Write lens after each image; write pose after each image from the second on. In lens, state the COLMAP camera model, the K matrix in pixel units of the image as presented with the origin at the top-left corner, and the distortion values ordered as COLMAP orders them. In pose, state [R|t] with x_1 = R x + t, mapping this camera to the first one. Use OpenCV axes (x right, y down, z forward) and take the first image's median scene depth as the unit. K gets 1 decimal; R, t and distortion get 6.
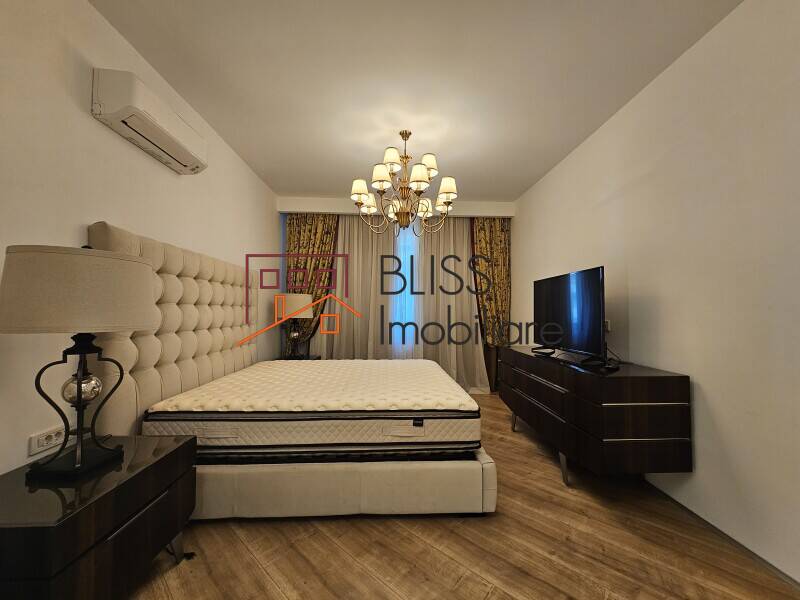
lens RADIAL K [[326.2, 0, 401.5], [0, 326.2, 299.1], [0, 0, 1]] dist [-0.004613, 0.002187]
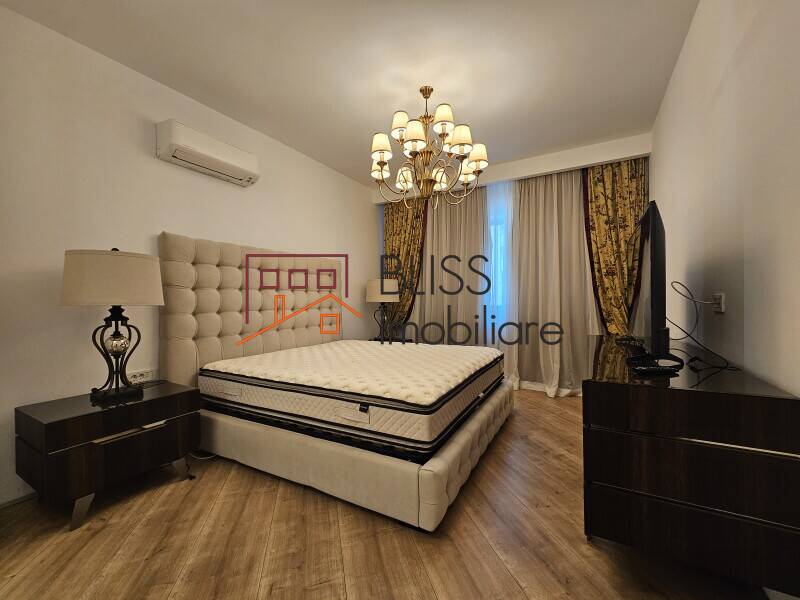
lens RADIAL K [[326.2, 0, 398.8], [0, 326.2, 299.8], [0, 0, 1]] dist [-0.004613, 0.002187]
pose [[0.850549, -0.017812, -0.525595, 0.543132], [0.037003, 0.998976, 0.026026, 0.047657], [0.524593, -0.041585, 0.850337, 0.248796]]
